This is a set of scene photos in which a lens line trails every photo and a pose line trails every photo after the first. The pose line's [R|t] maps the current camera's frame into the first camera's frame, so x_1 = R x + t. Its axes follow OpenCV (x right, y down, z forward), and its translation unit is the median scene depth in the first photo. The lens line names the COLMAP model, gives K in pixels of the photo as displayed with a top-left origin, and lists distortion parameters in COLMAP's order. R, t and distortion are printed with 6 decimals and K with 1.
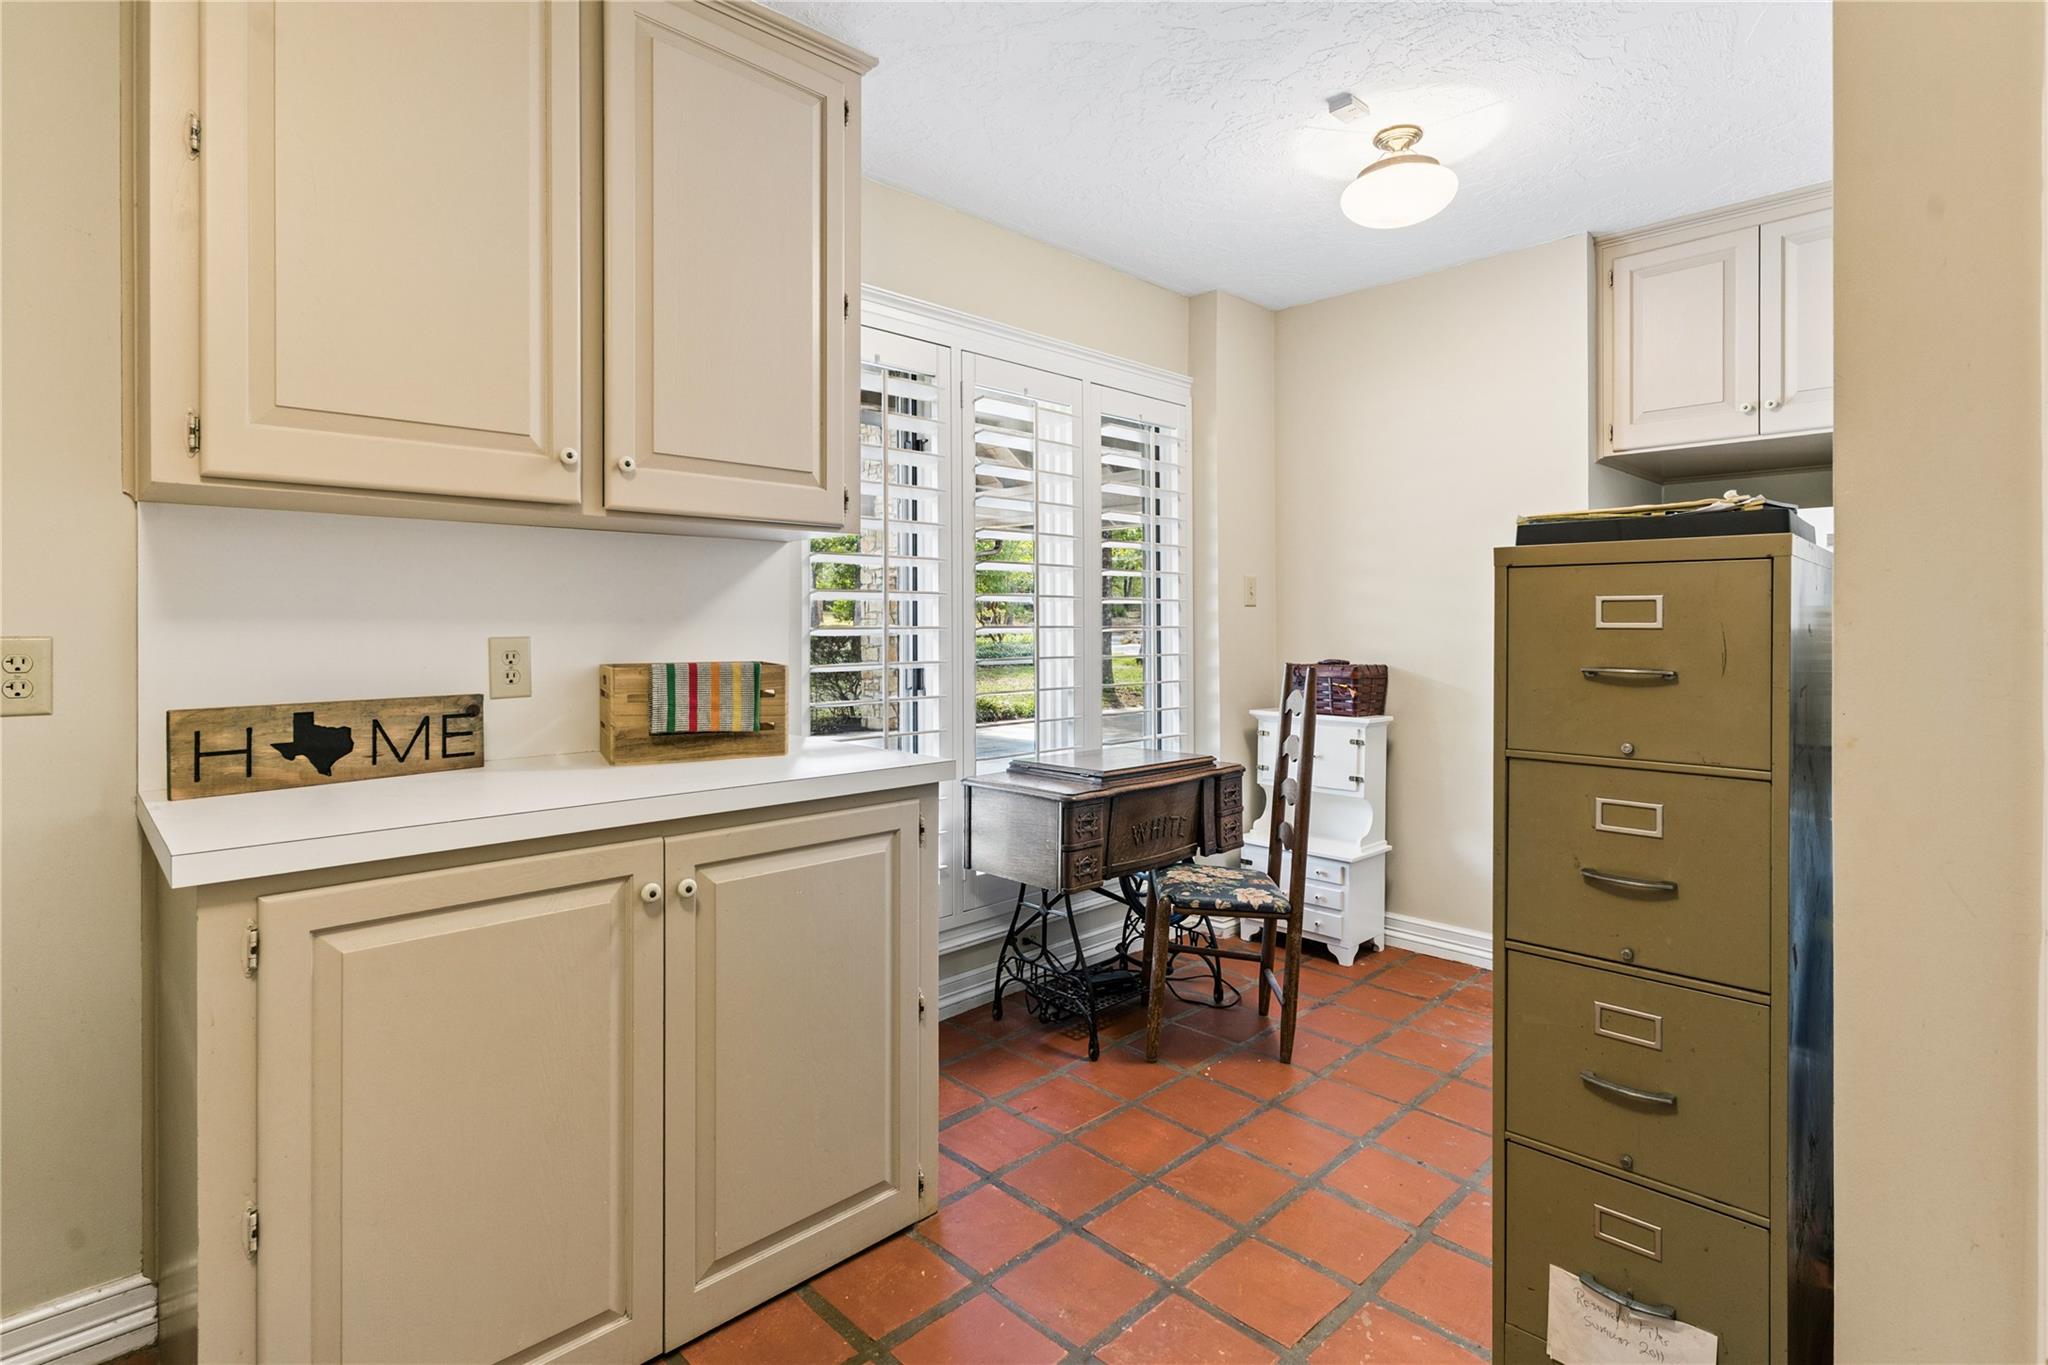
lens RADIAL K [[995.7, 0, 995.3], [0, 995.7, 621.3], [0, 0, 1]] dist [-0.003904, 0.001423]
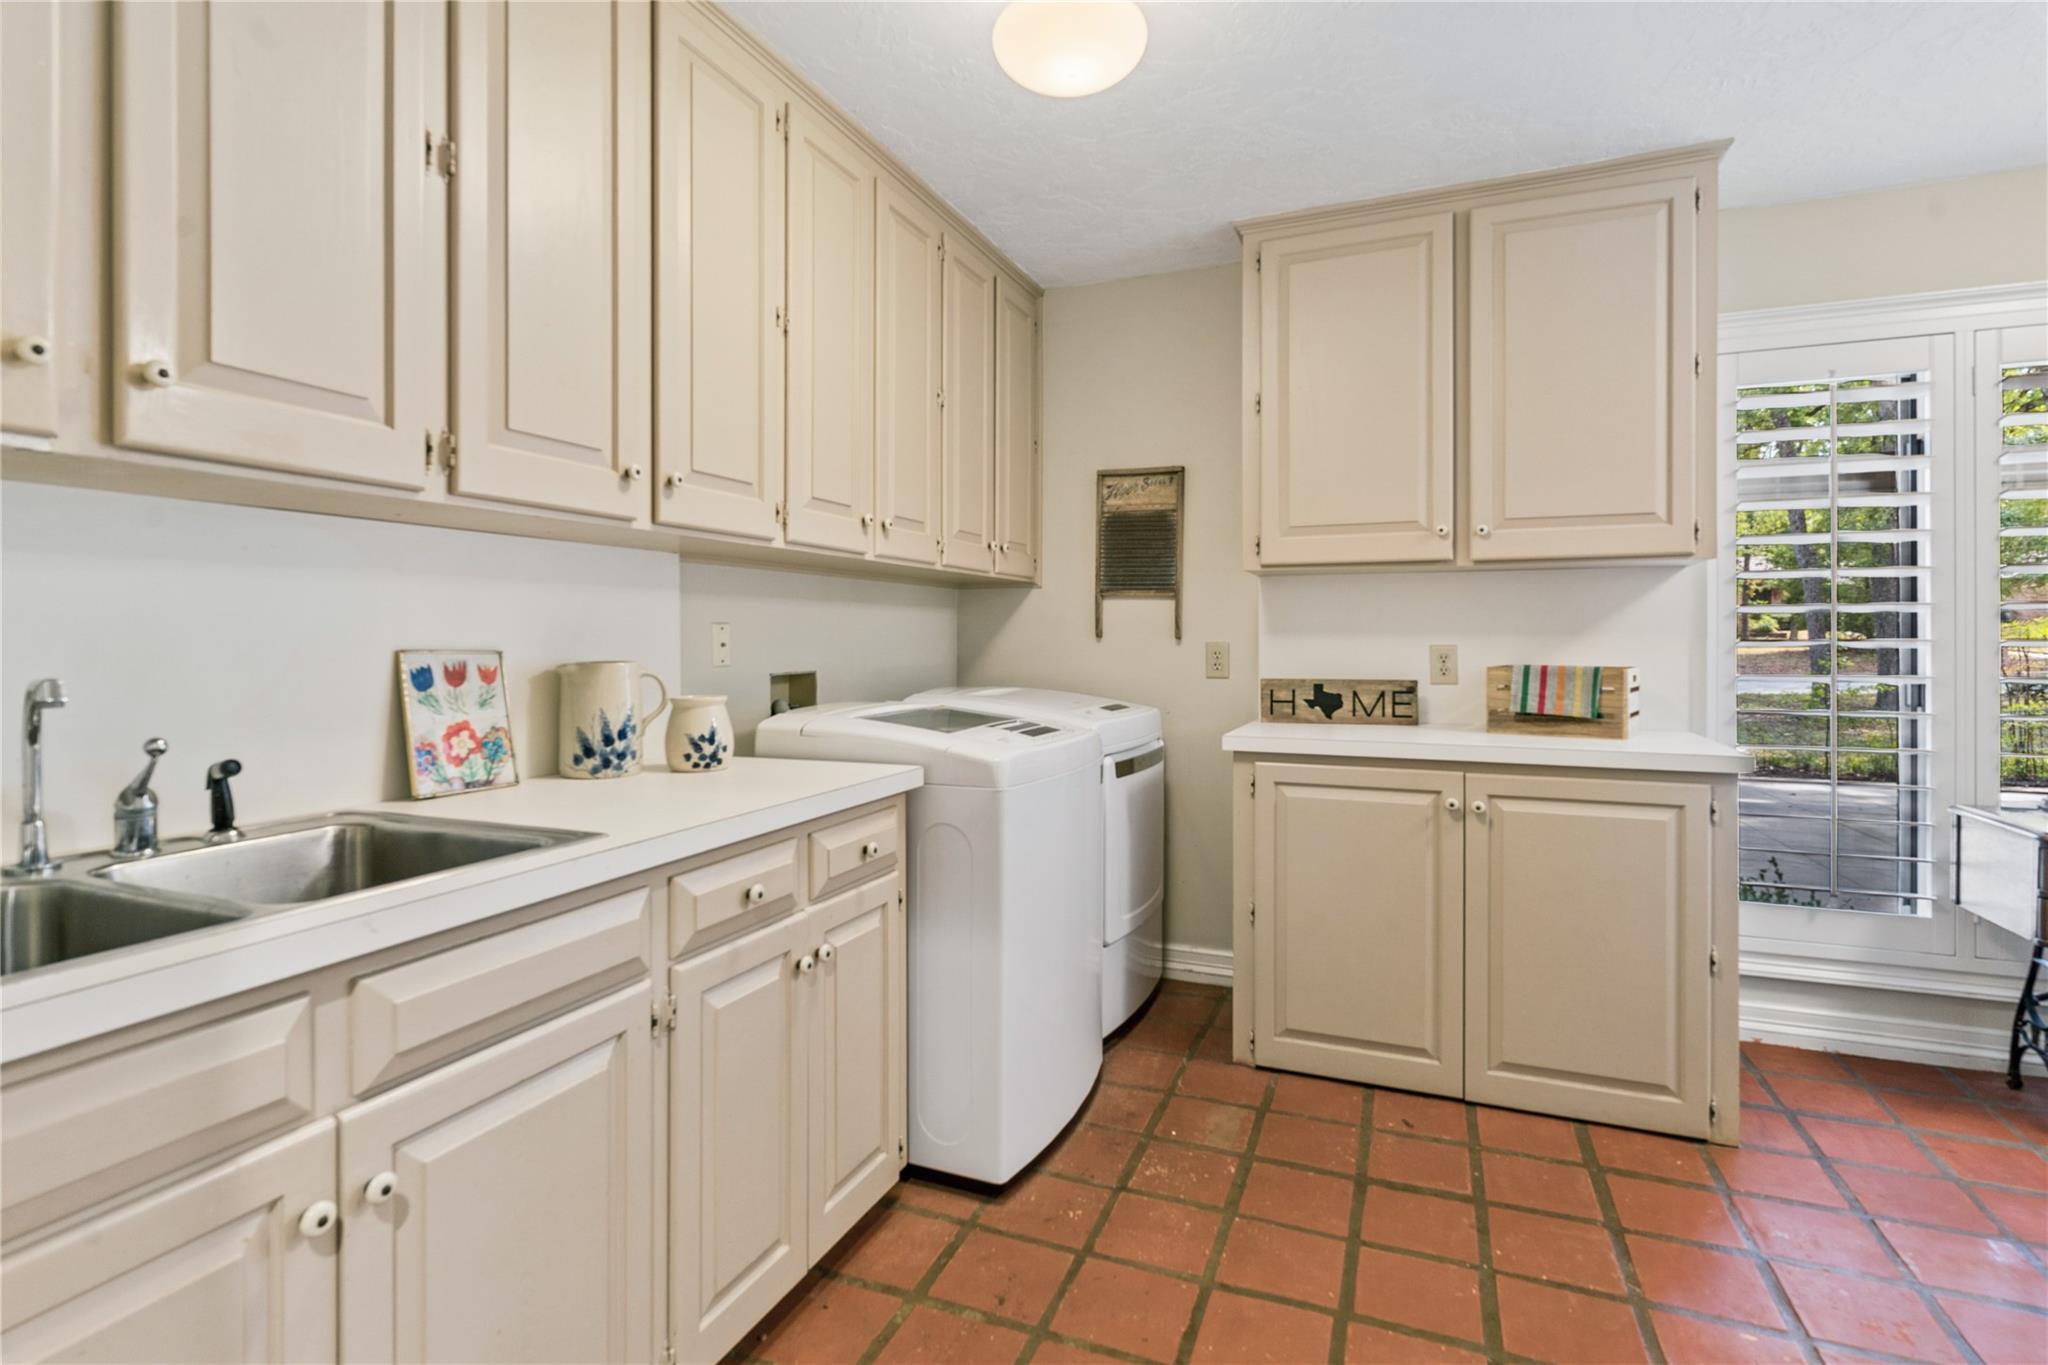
lens RADIAL K [[995.7, 0, 1031.7], [0, 995.7, 636.8], [0, 0, 1]] dist [-0.003904, 0.001423]
pose [[0.414711, 0.001649, -0.909952, 0.705875], [0.001825, 0.999995, 0.002644, -0.002541], [0.909951, -0.002757, 0.414706, -0.239079]]
